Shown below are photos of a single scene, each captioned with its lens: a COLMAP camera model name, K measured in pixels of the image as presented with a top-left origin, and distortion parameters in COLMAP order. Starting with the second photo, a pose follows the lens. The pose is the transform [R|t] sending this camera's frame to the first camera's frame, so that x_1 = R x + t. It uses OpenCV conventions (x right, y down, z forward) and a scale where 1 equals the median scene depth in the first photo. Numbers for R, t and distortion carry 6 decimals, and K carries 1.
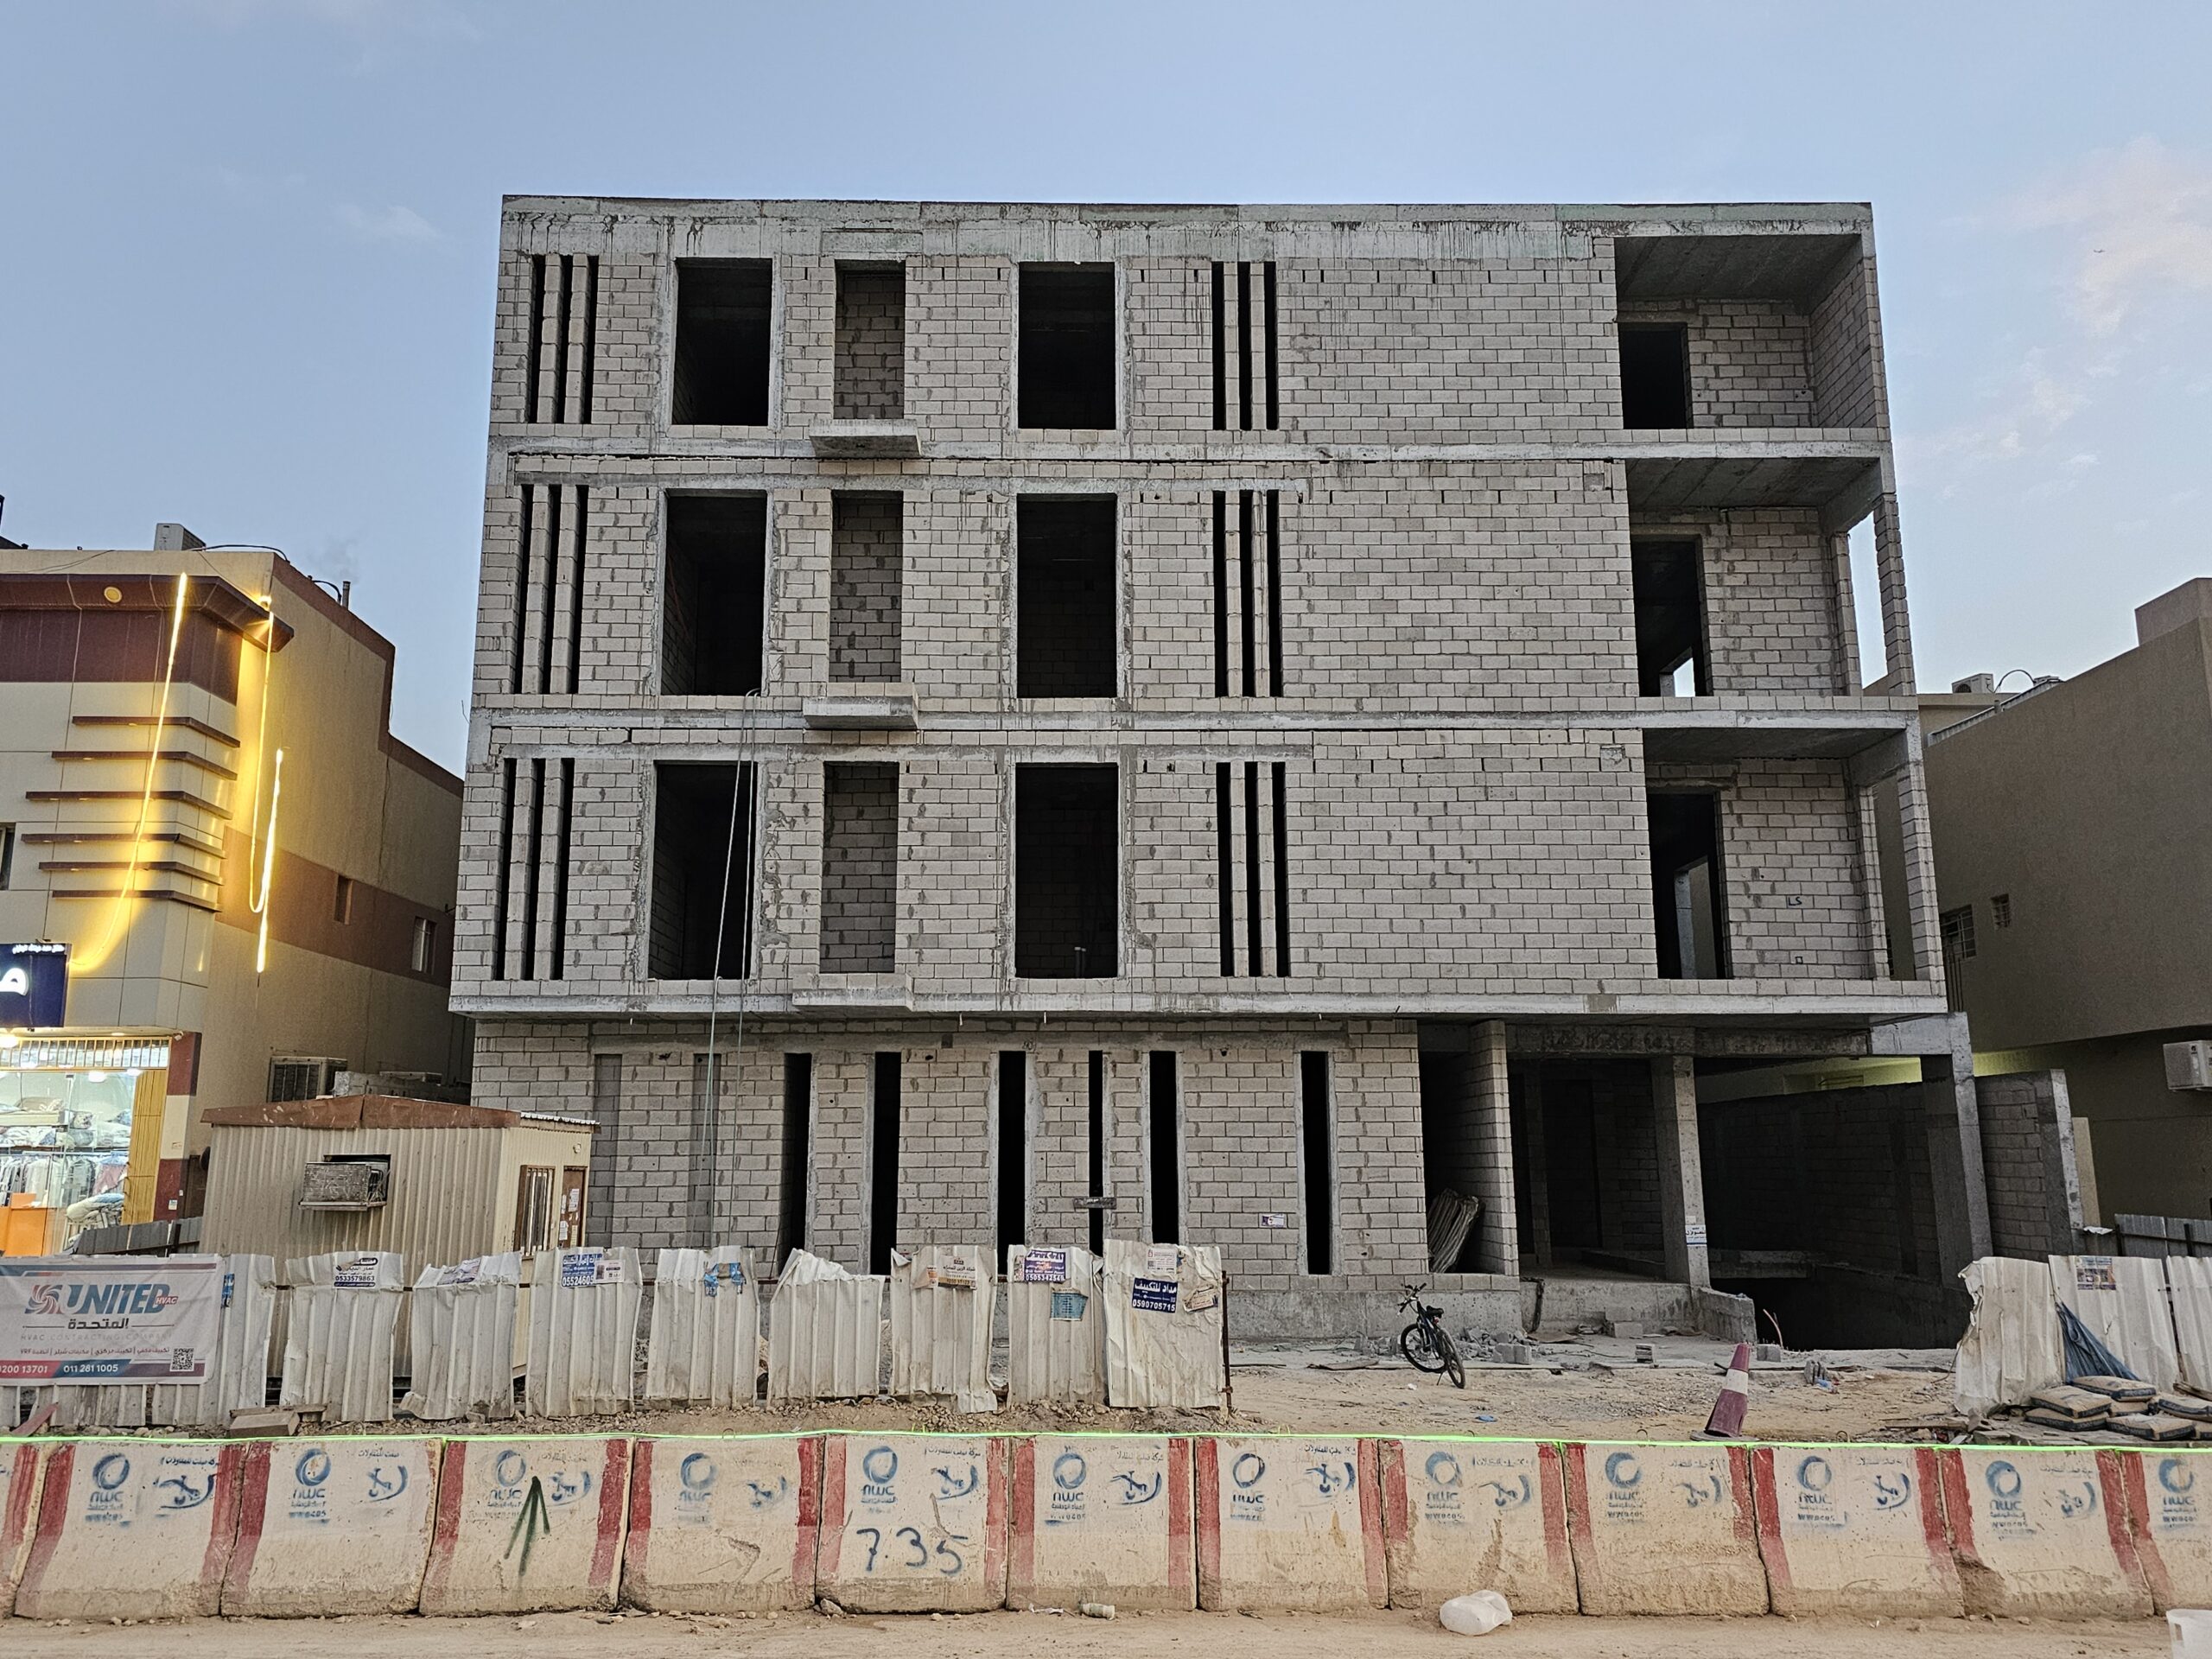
lens RADIAL K [[1689.4, 0, 1106.0], [0, 1689.4, 829.5], [0, 0, 1]] dist [0.095750, -0.111034]
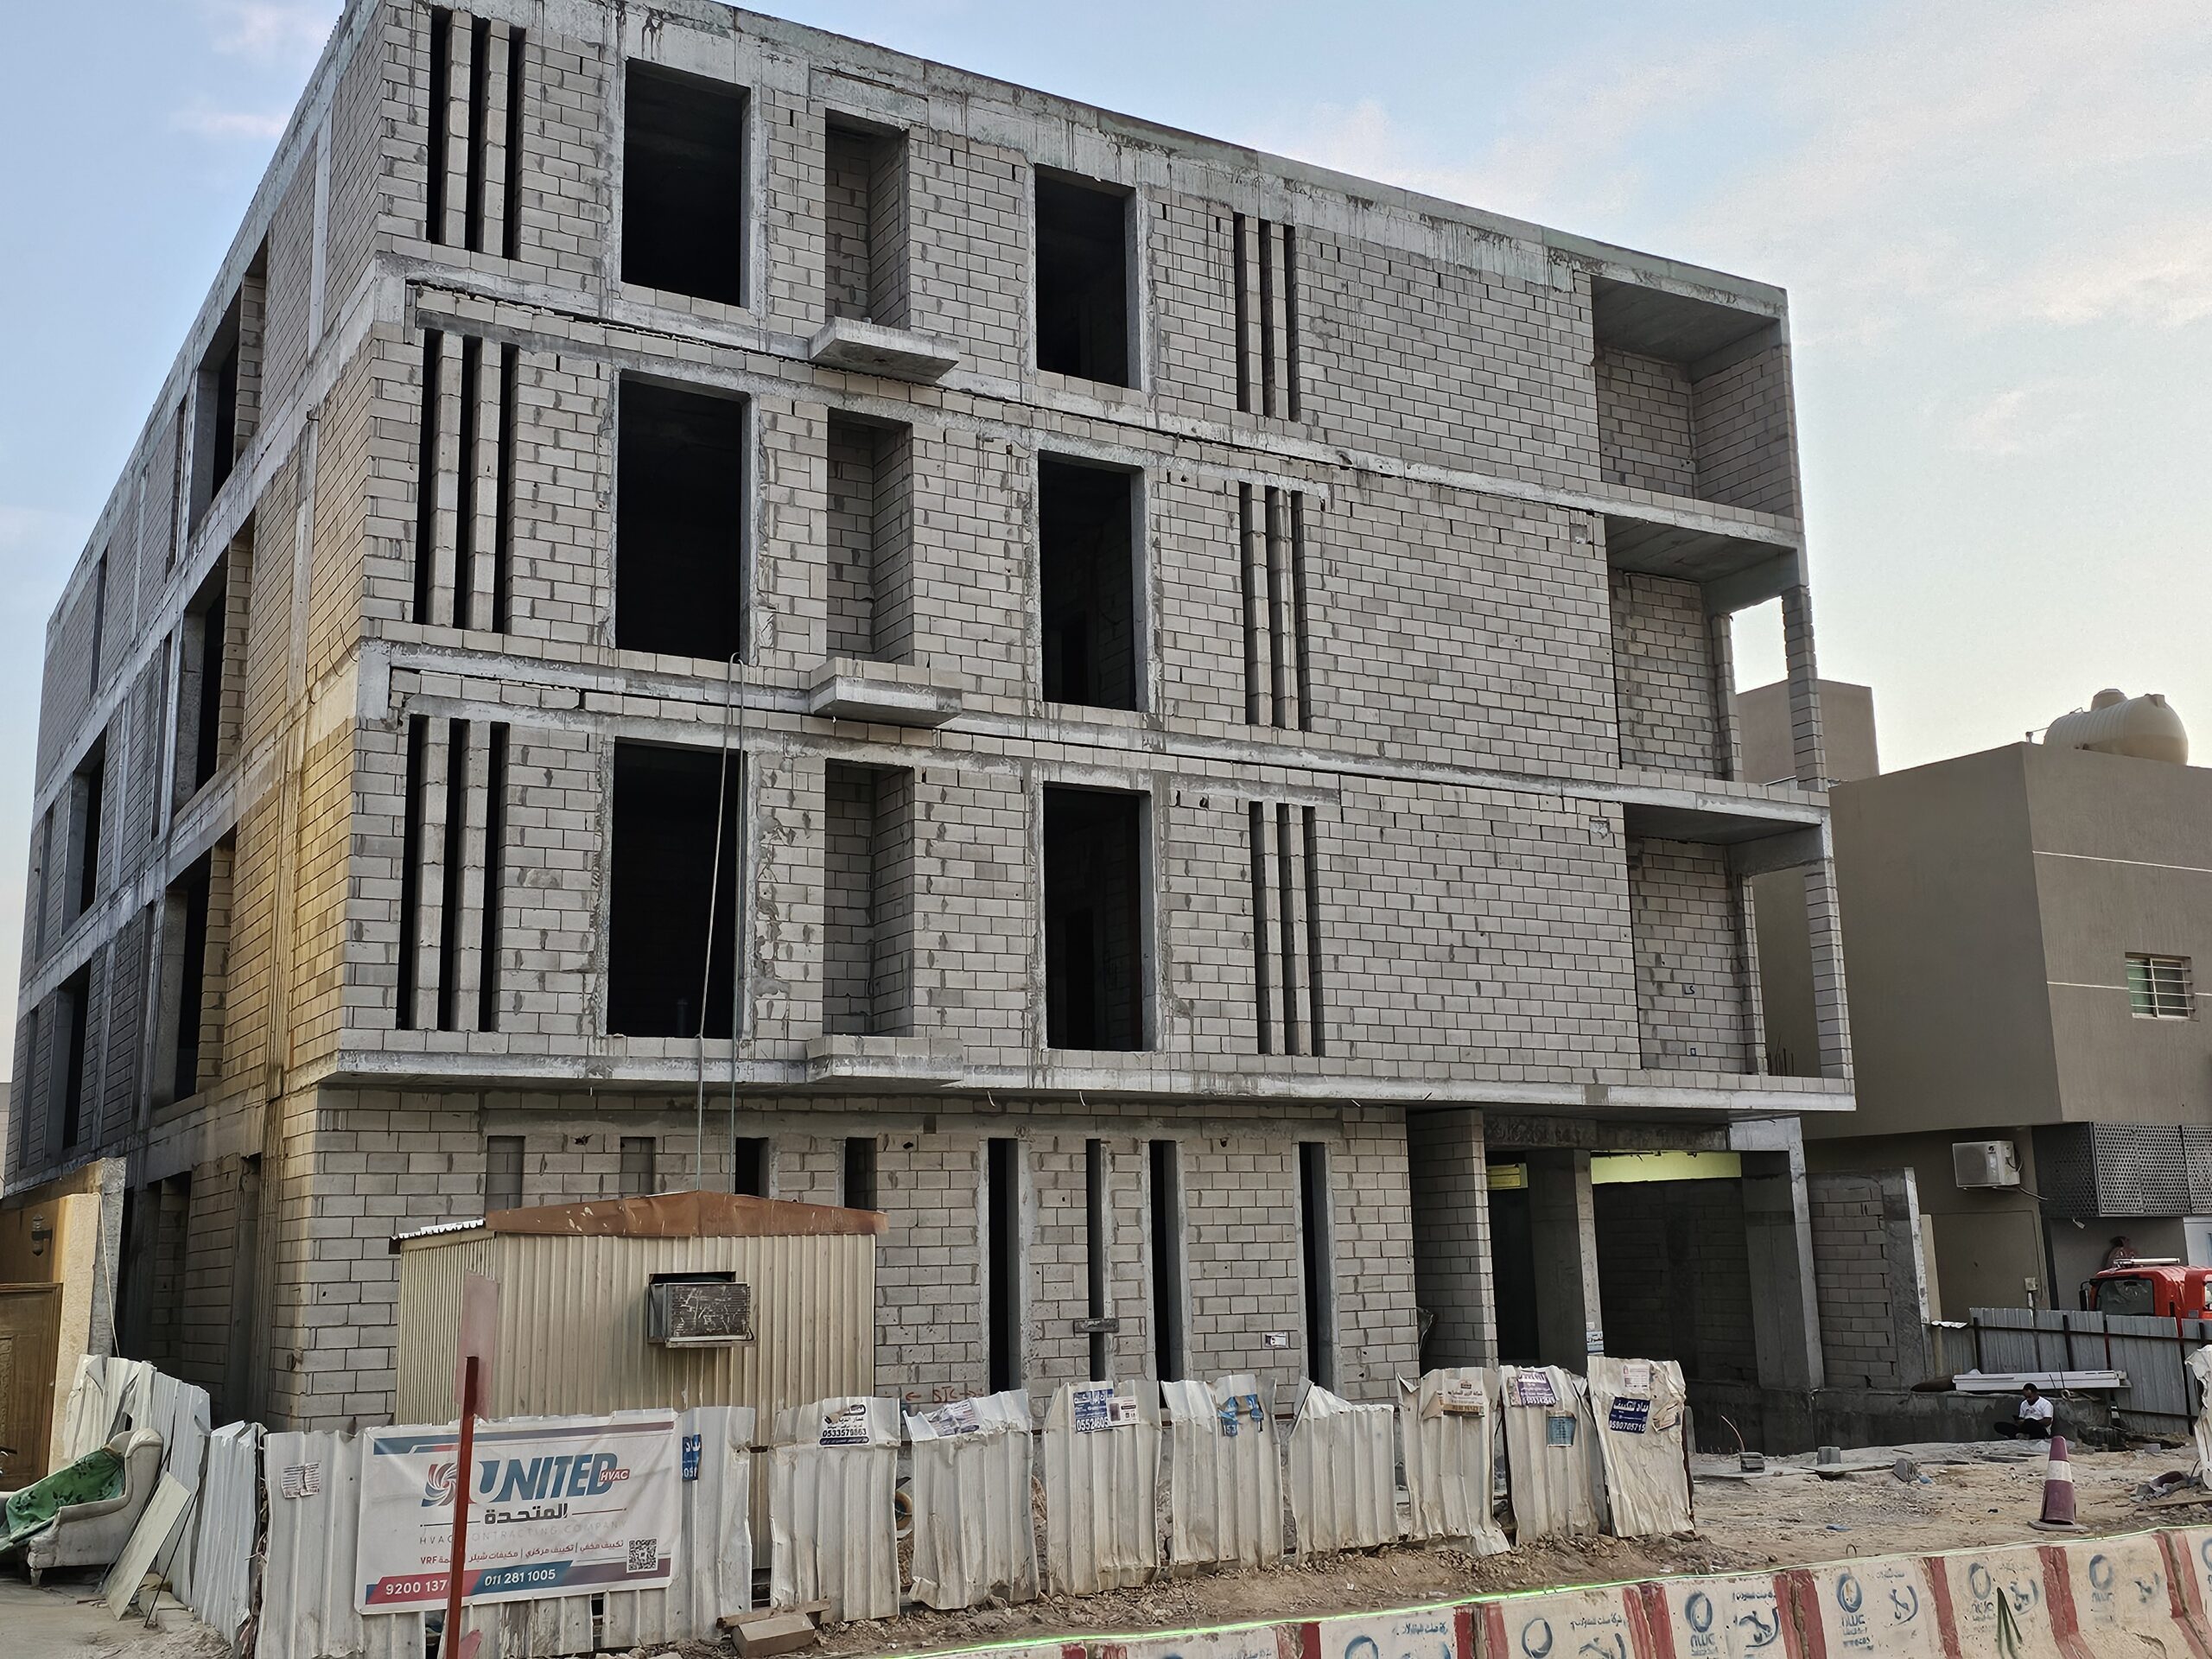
lens RADIAL K [[2266.6, 0, 1114.6], [0, 2266.6, 781.0], [0, 0, 1]] dist [0.161082, -0.369777]
pose [[0.872153, 0.087047, 0.481427, -0.544495], [-0.076633, 0.996204, -0.041295, 0.002685], [-0.483194, -0.000878, 0.875513, 0.028346]]
